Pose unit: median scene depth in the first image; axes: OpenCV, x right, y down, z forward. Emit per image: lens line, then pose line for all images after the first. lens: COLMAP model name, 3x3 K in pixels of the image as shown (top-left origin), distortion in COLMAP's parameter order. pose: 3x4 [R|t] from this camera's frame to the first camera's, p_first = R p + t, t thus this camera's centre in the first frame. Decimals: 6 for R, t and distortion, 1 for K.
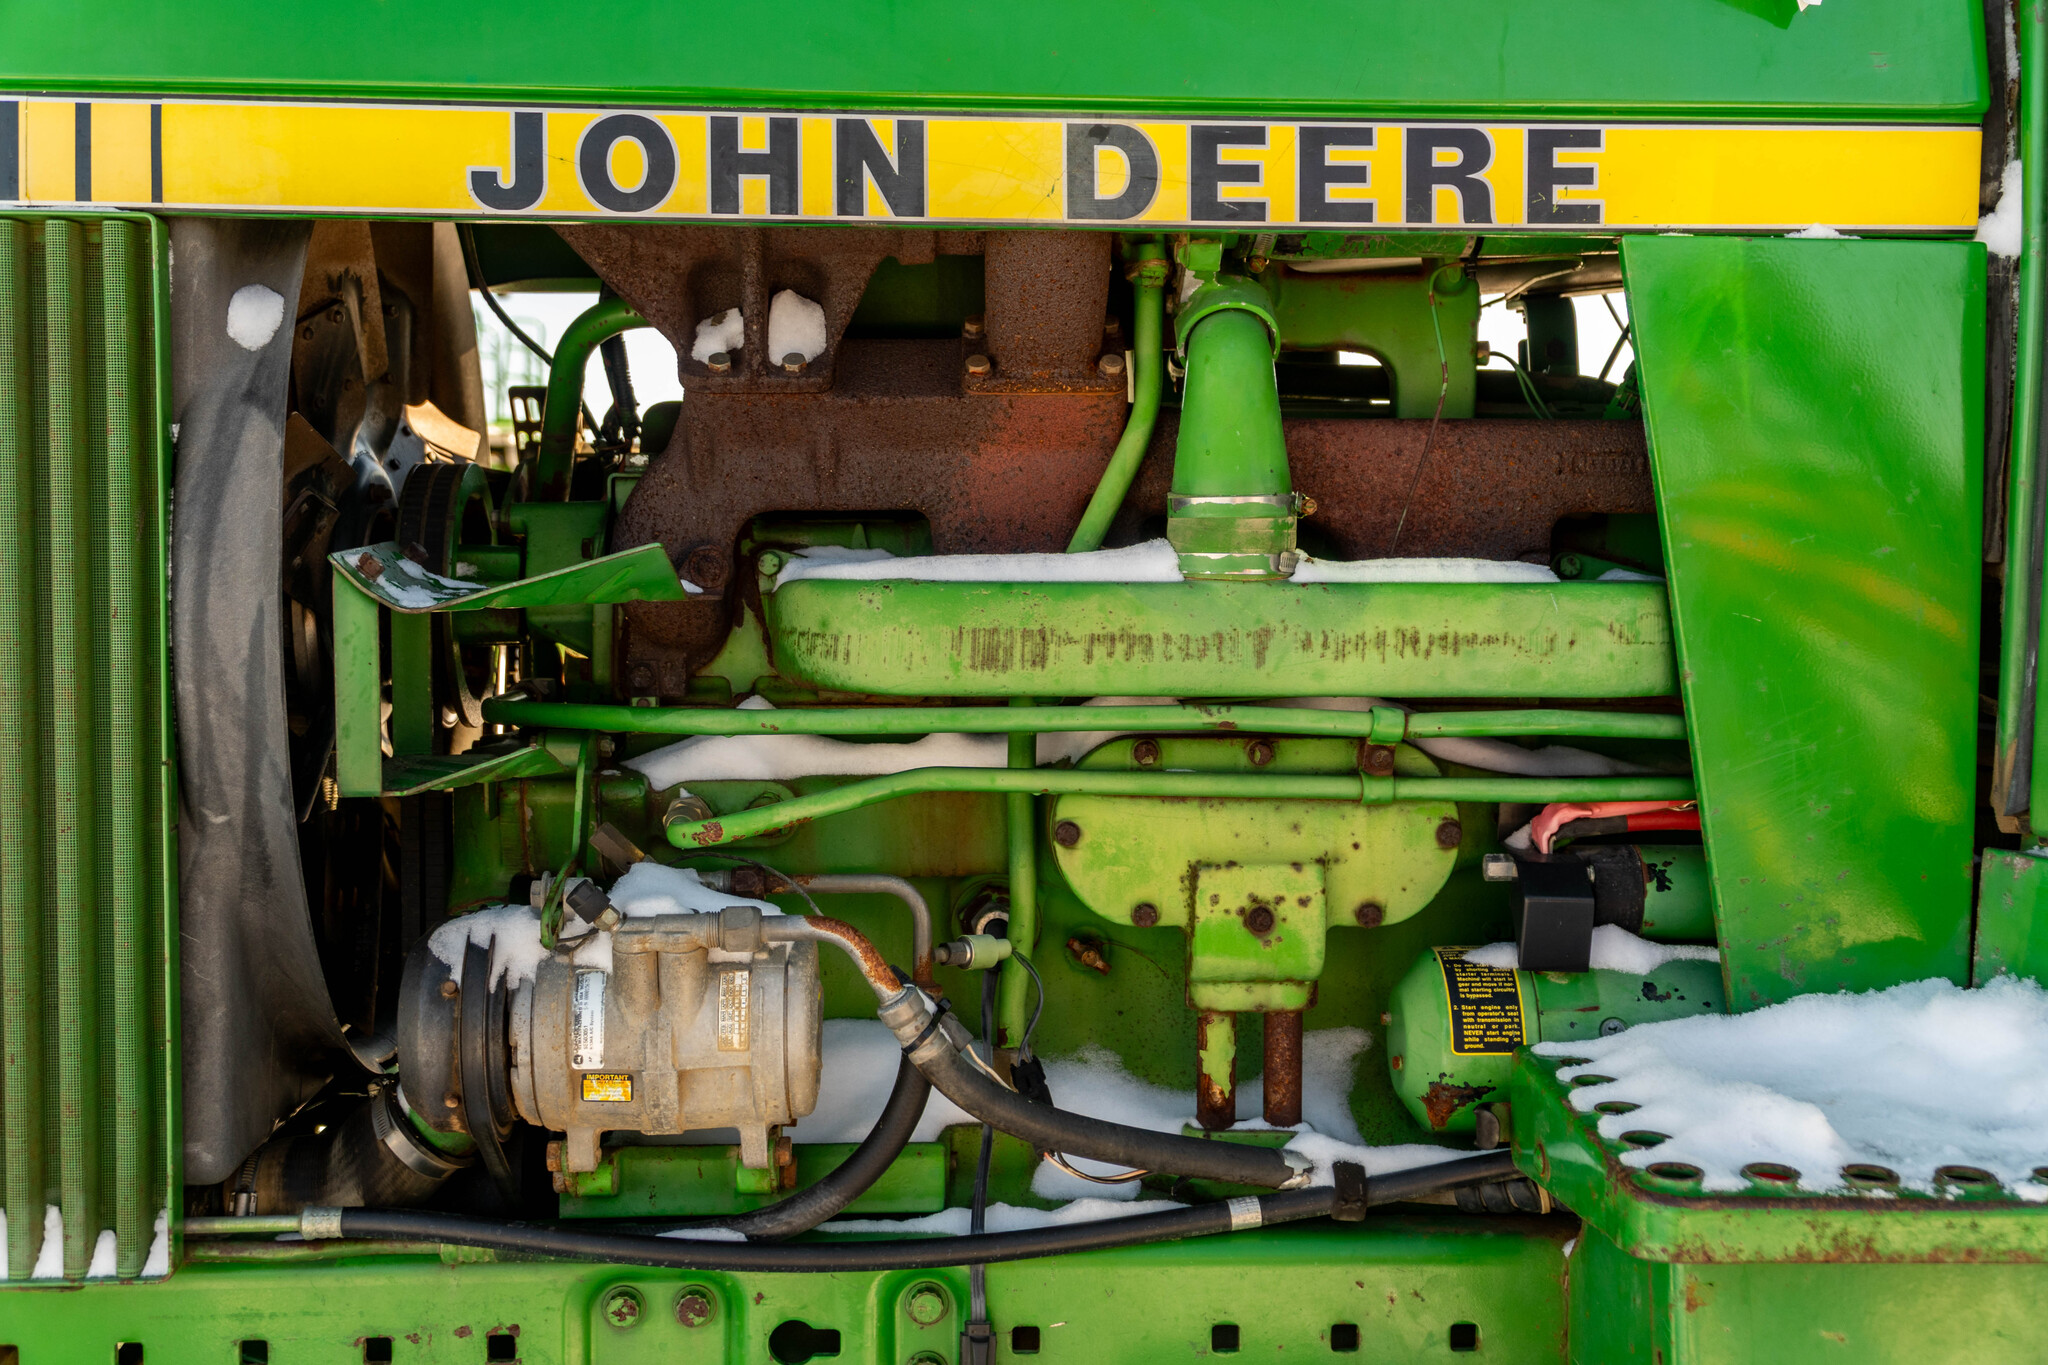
lens RADIAL K [[2425.5, 0, 1011.0], [0, 2425.5, 658.7], [0, 0, 1]] dist [0.075792, -0.003807]
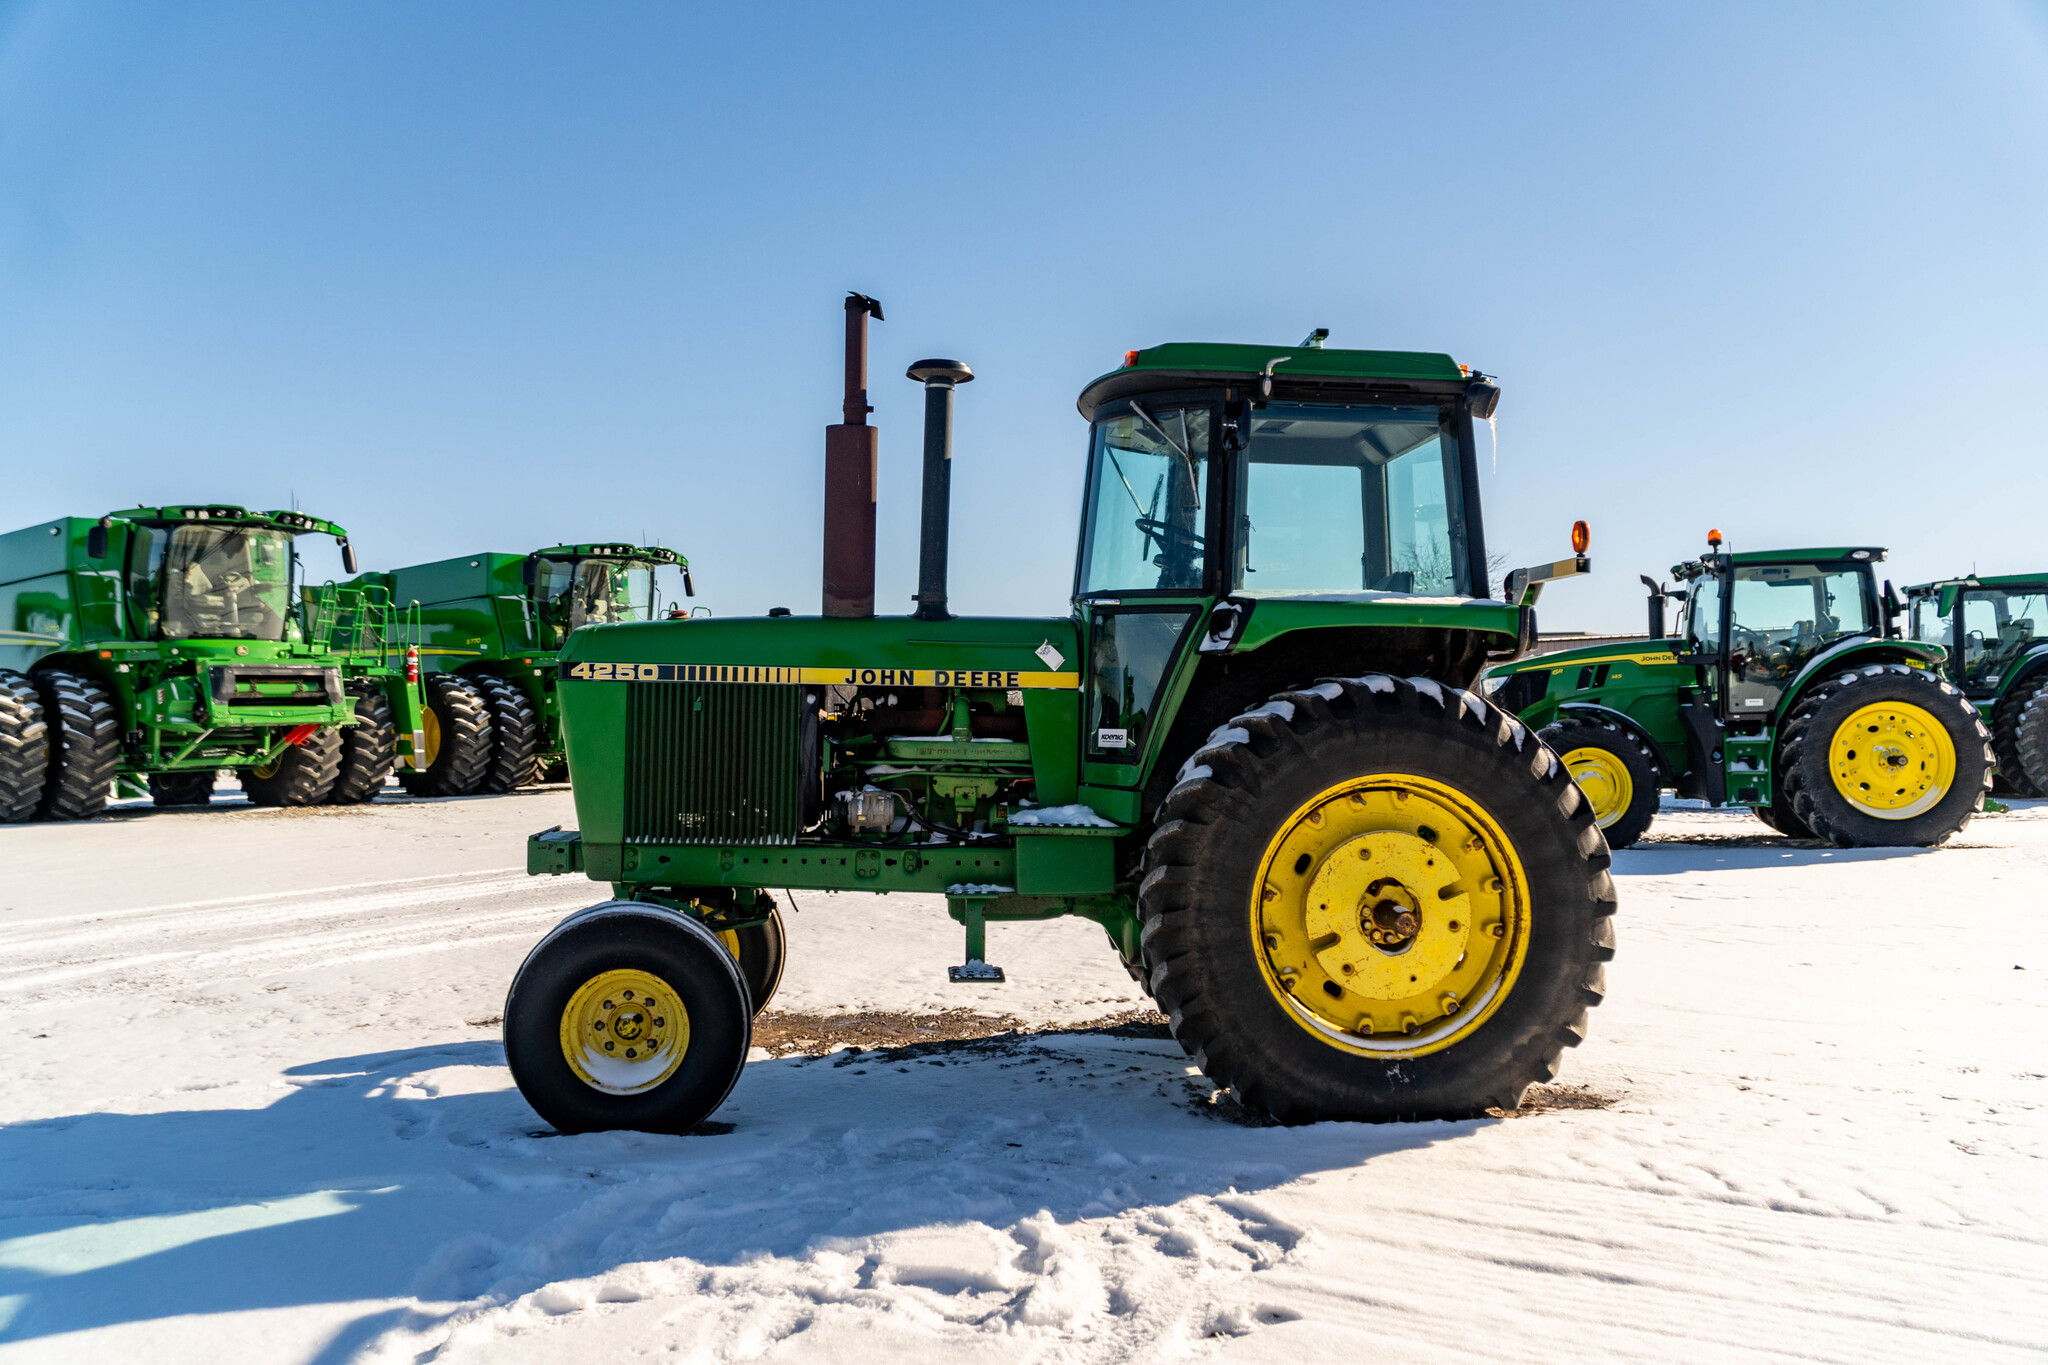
lens RADIAL K [[2425.5, 0, 1011.0], [0, 2425.5, 658.7], [0, 0, 1]] dist [0.075792, -0.003807]
pose [[0.999879, 0.014513, -0.005566, 0.256383], [-0.014900, 0.996905, -0.077196, 0.241781], [0.004429, 0.077270, 0.997000, -5.381046]]
